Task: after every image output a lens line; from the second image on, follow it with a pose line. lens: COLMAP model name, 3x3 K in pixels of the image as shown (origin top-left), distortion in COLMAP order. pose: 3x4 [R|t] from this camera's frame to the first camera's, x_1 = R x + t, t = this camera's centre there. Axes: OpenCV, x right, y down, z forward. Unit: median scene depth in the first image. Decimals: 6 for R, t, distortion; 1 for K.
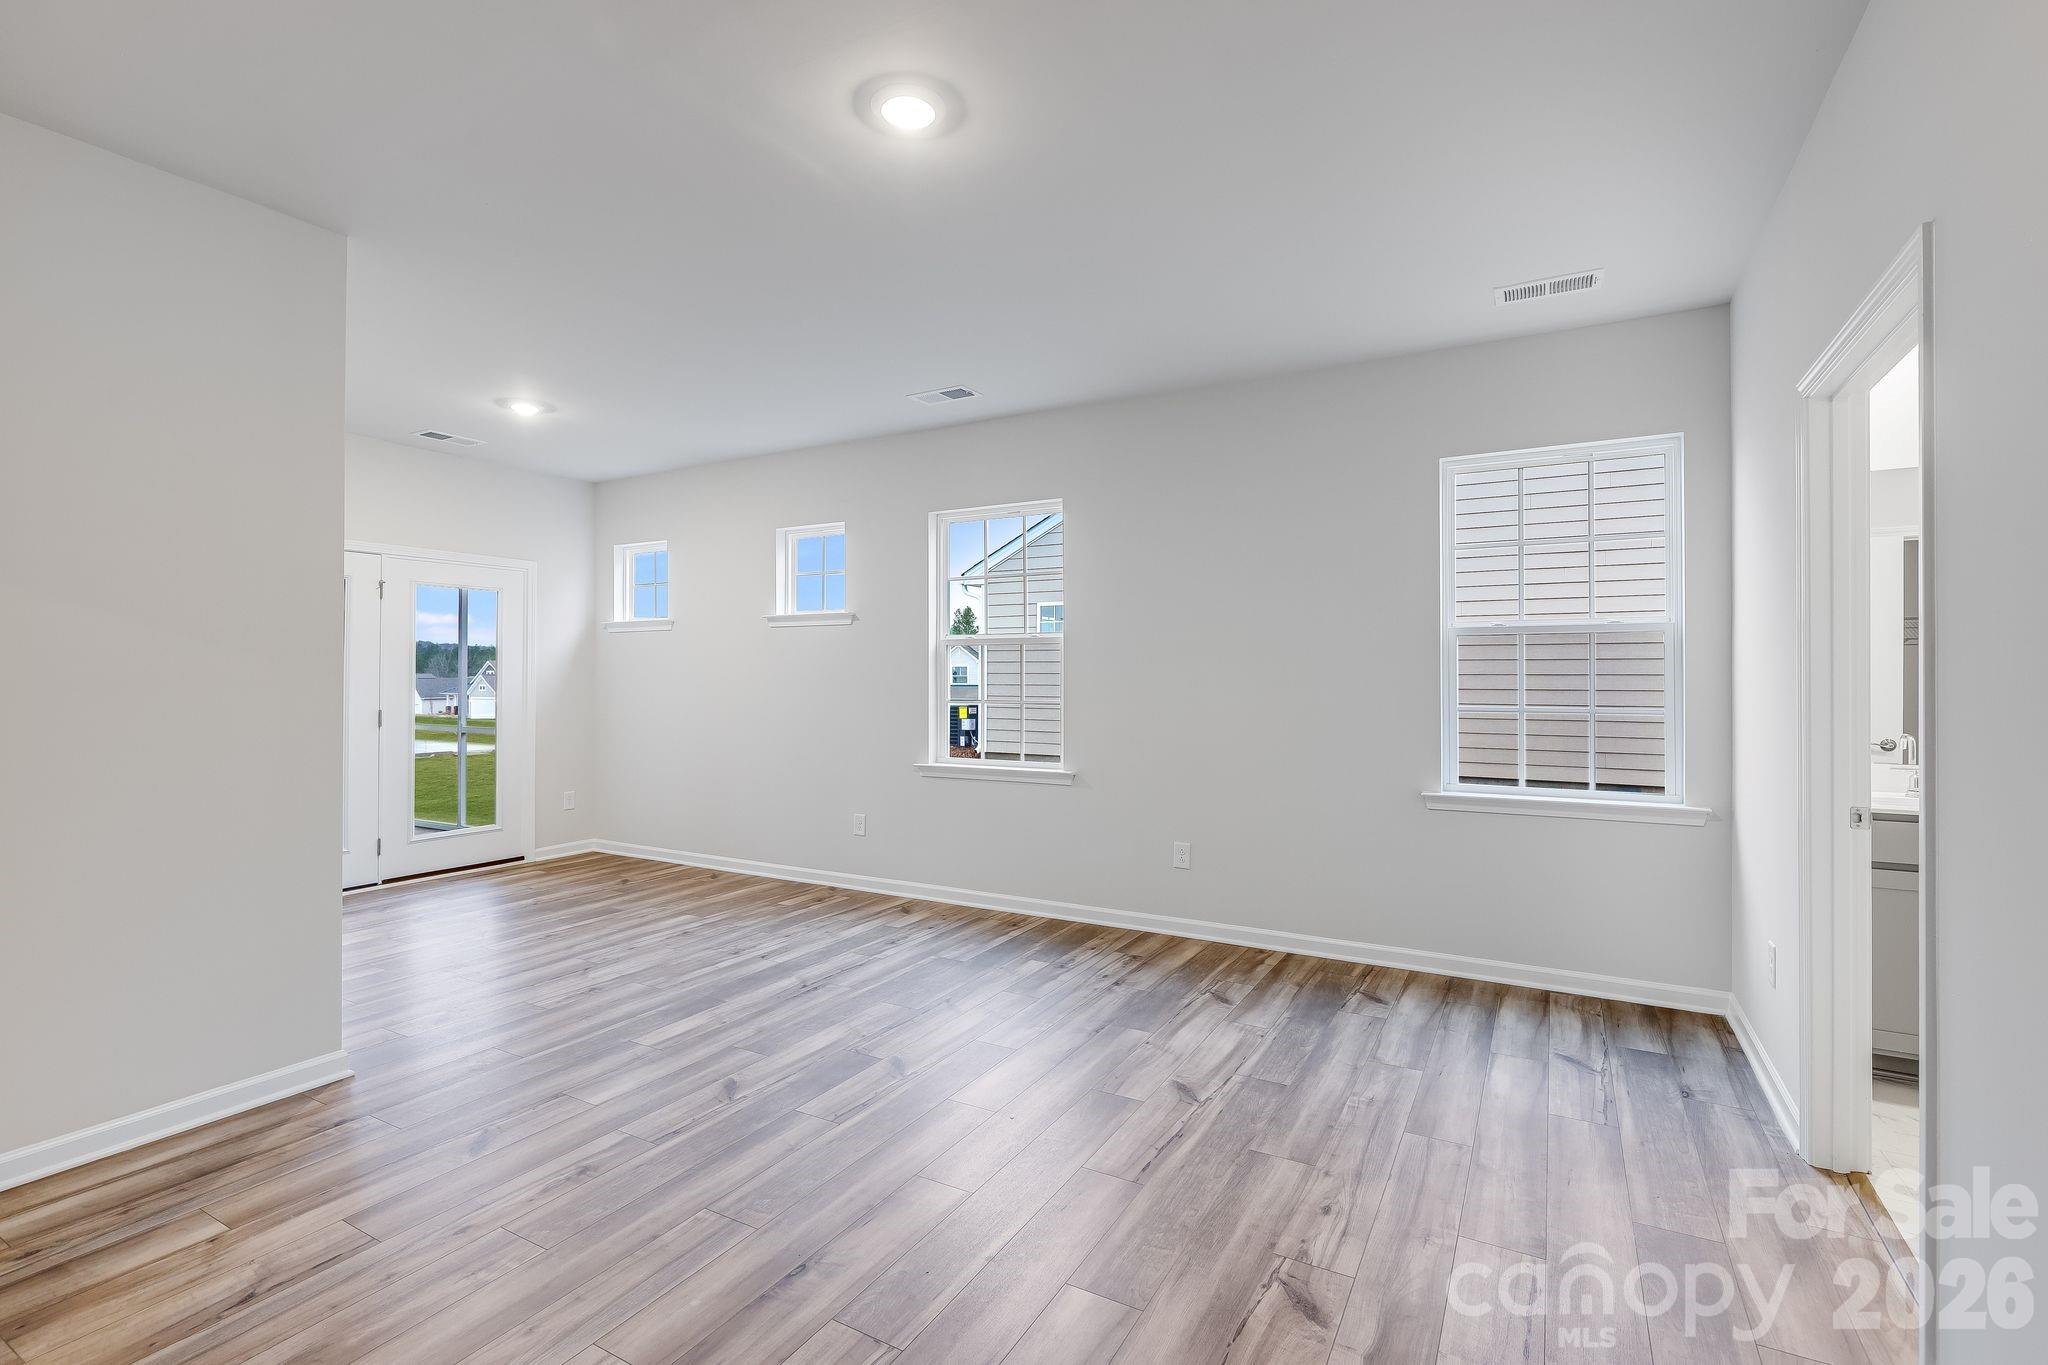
lens RADIAL K [[934.9, 0, 1031.1], [0, 934.9, 680.6], [0, 0, 1]] dist [0.003521, 0.000383]
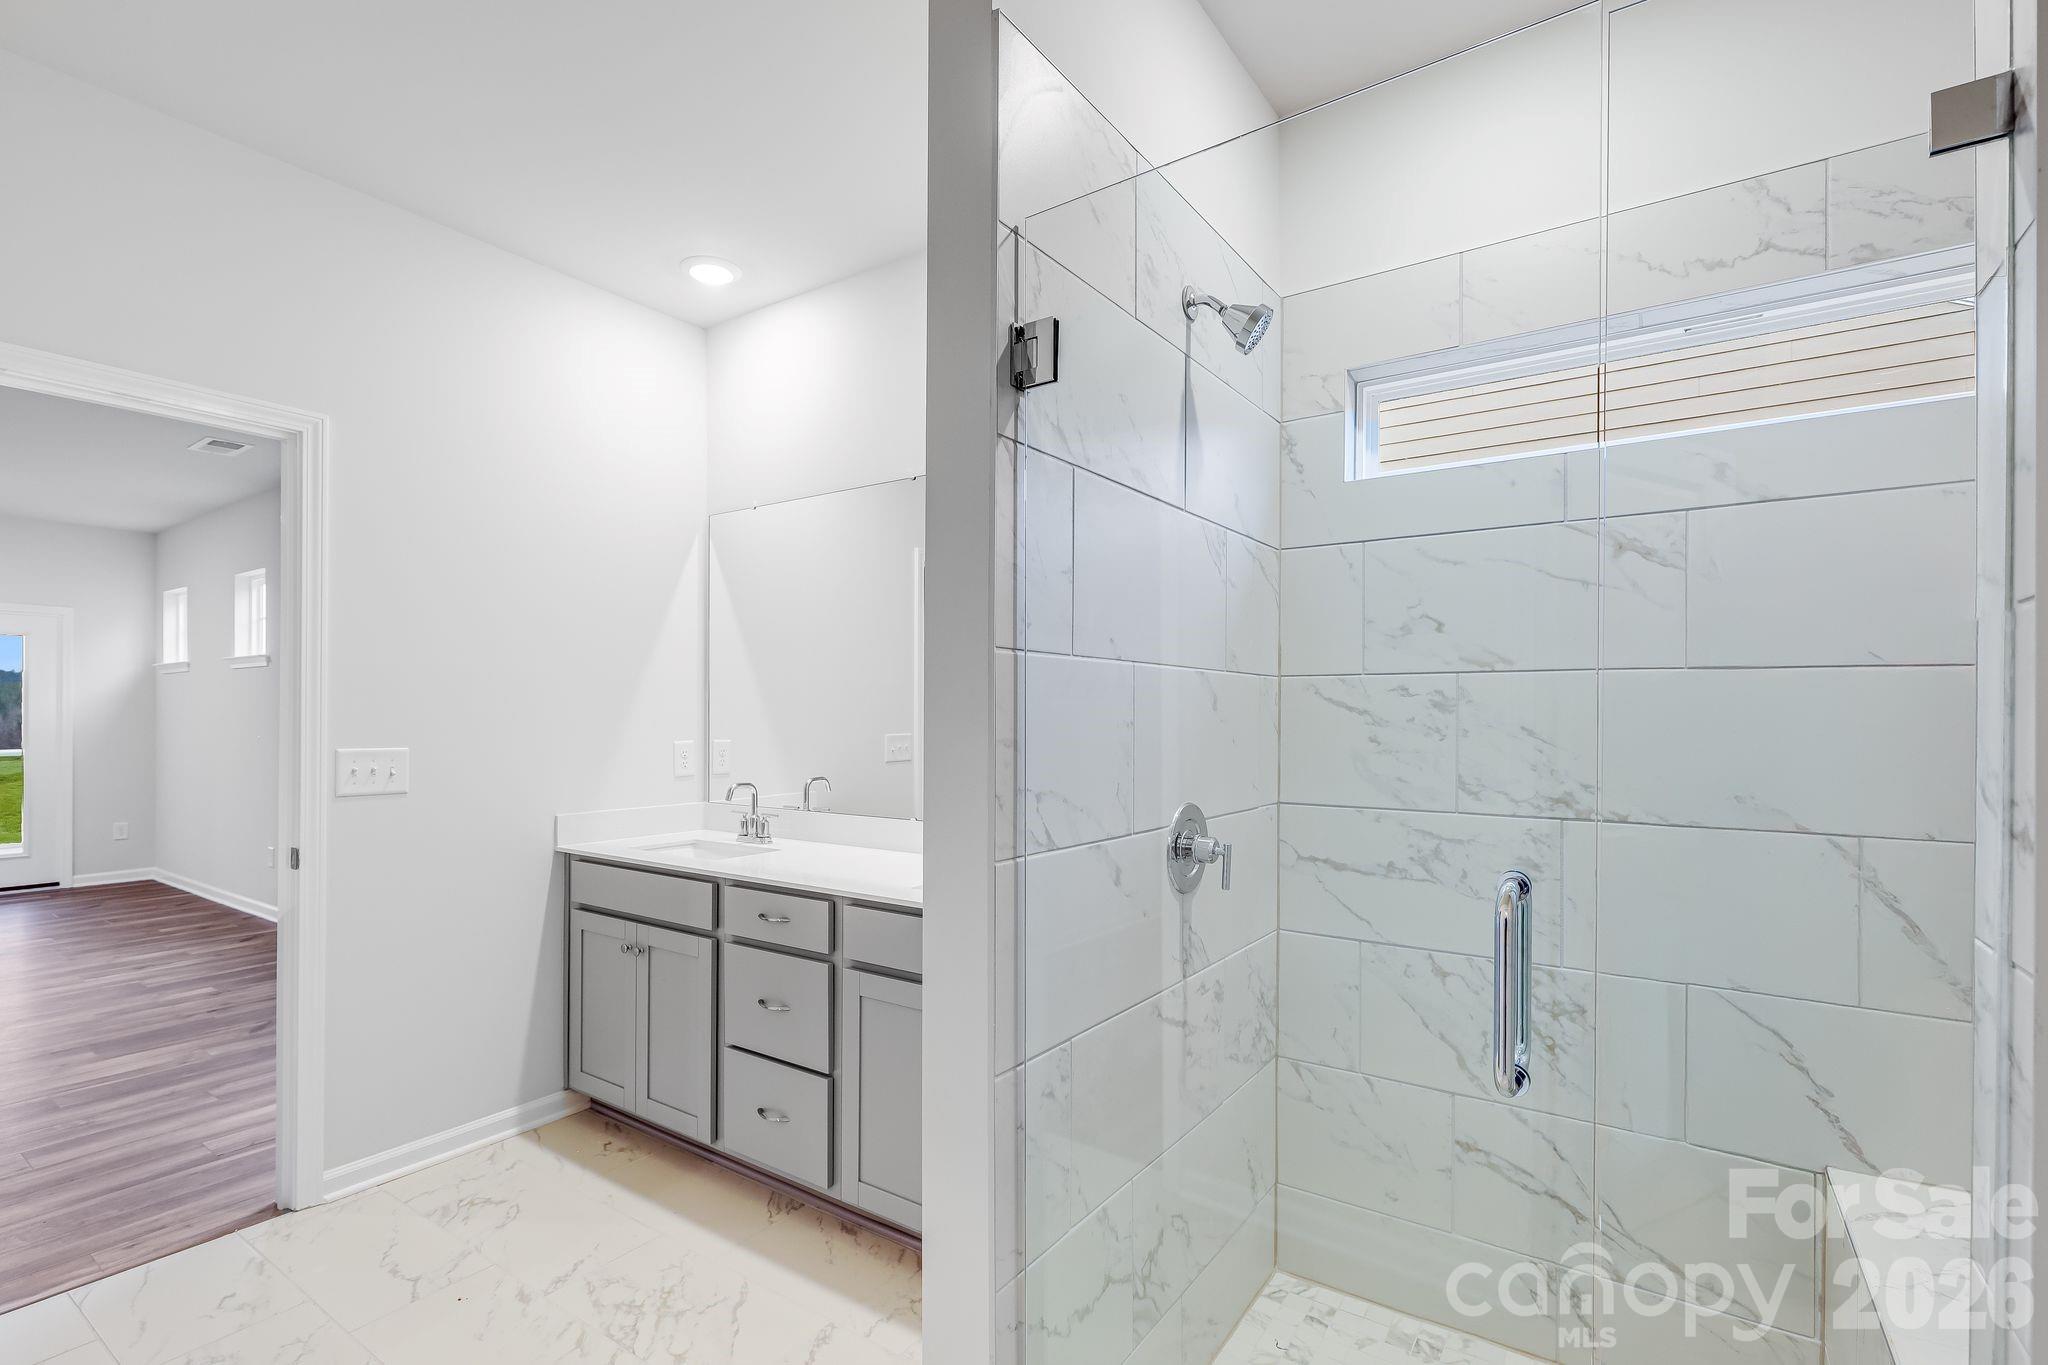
lens RADIAL K [[951.4, 0, 1026.9], [0, 951.4, 713.0], [0, 0, 1]] dist [0.004221, -0.001988]
pose [[0.995077, -0.004799, -0.098991, 1.066231], [0.005135, 0.999982, 0.003142, -0.008359], [0.098974, -0.003635, 0.995083, 0.026243]]
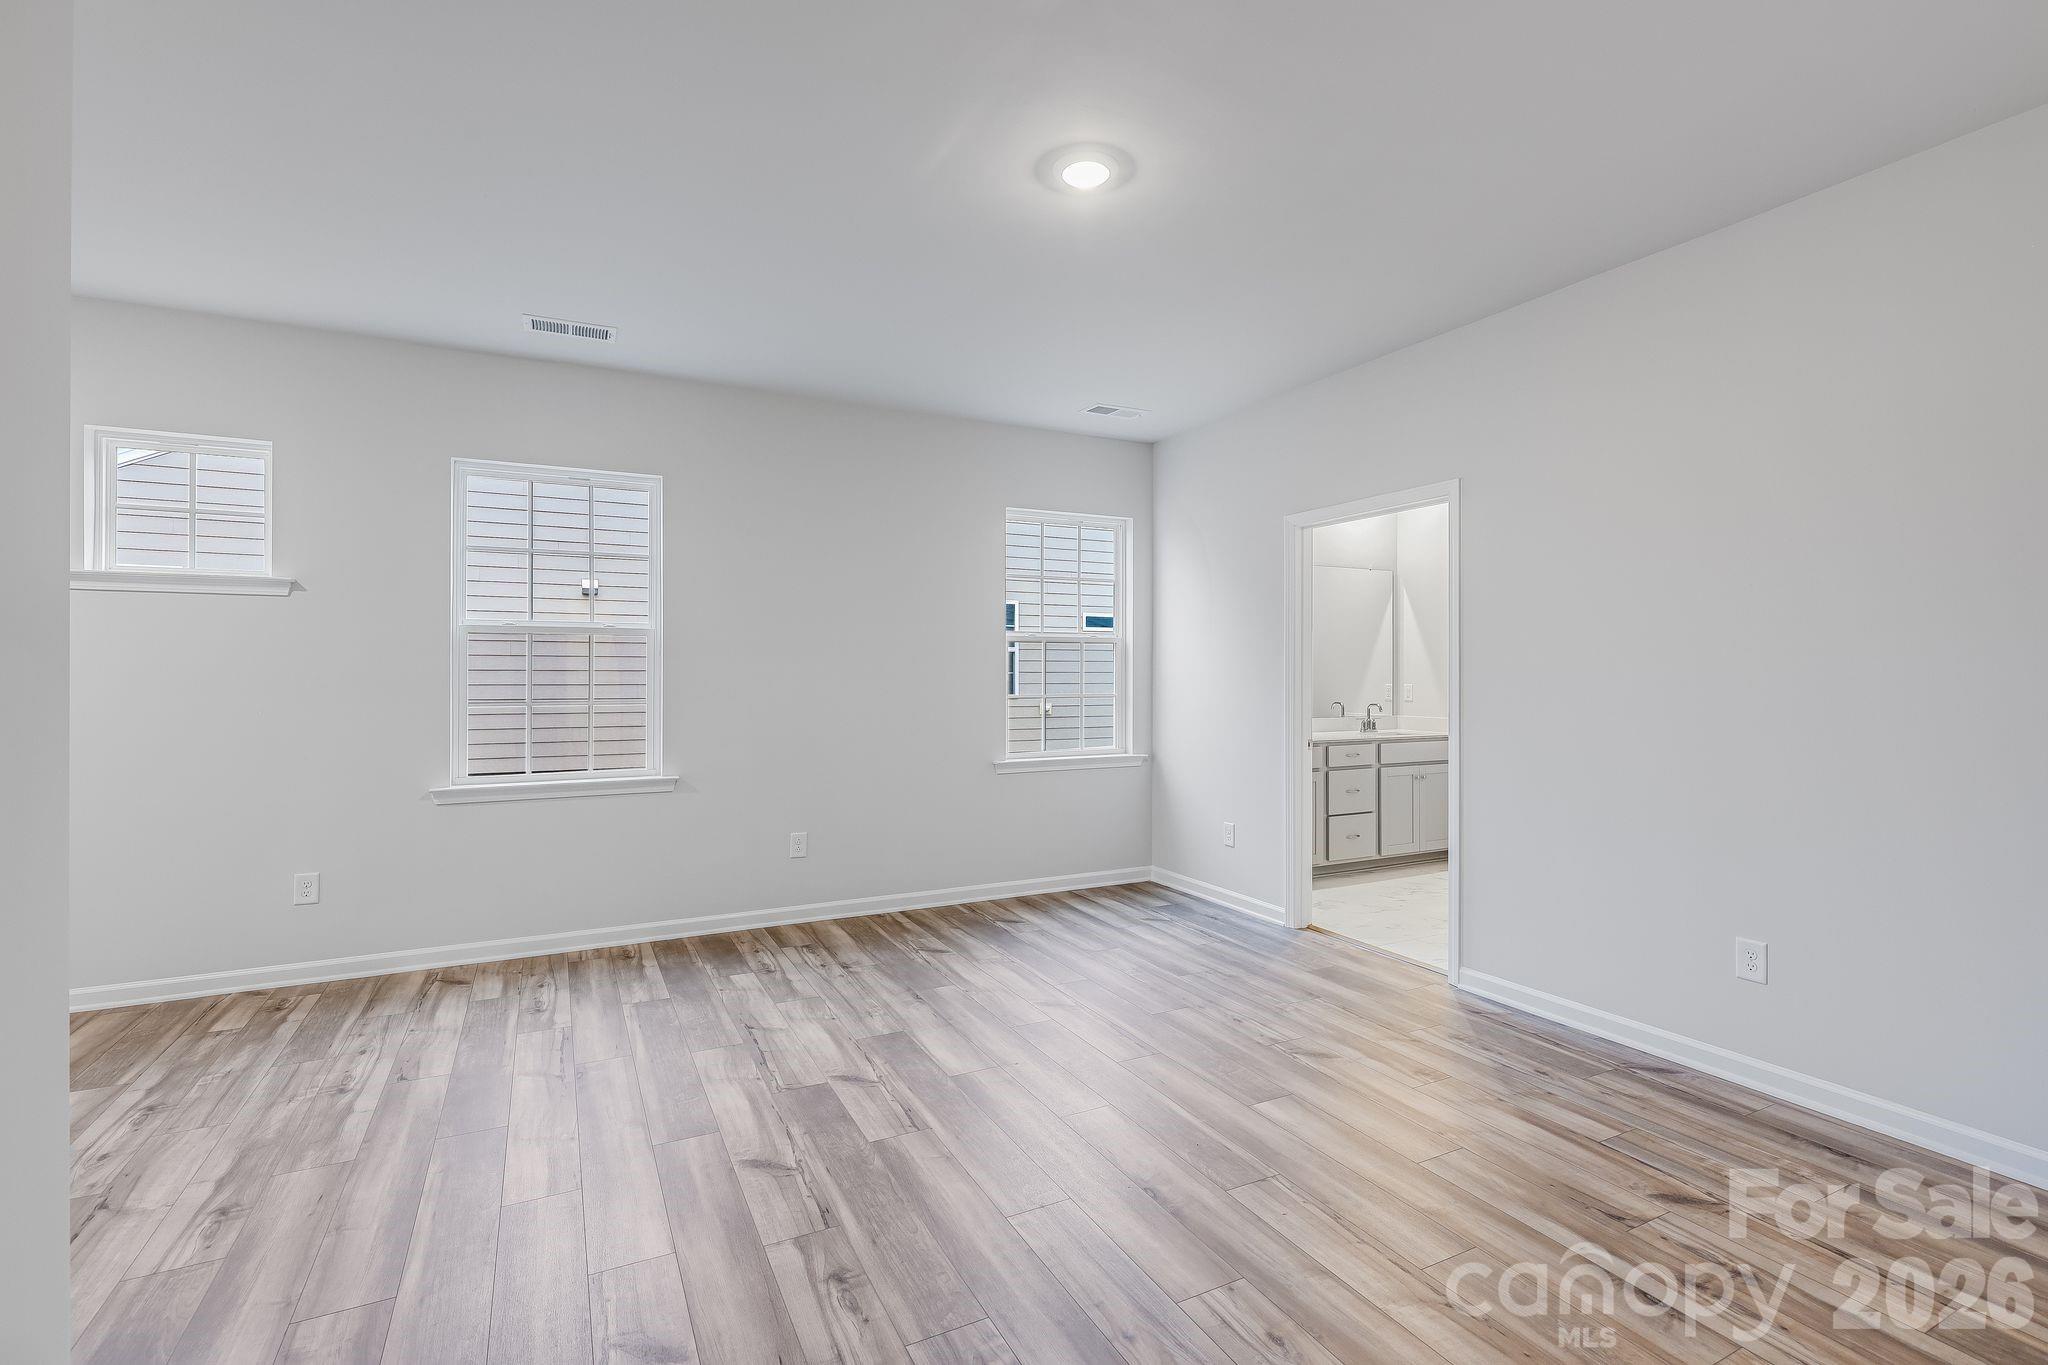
lens RADIAL K [[927.3, 0, 1031.8], [0, 927.3, 692.4], [0, 0, 1]] dist [-0.002434, 0.000622]
pose [[0.548603, -0.018575, 0.835876, -0.630205], [0.003589, 0.999796, 0.019862, -0.002178], [-0.836075, -0.007897, 0.548558, 0.251233]]
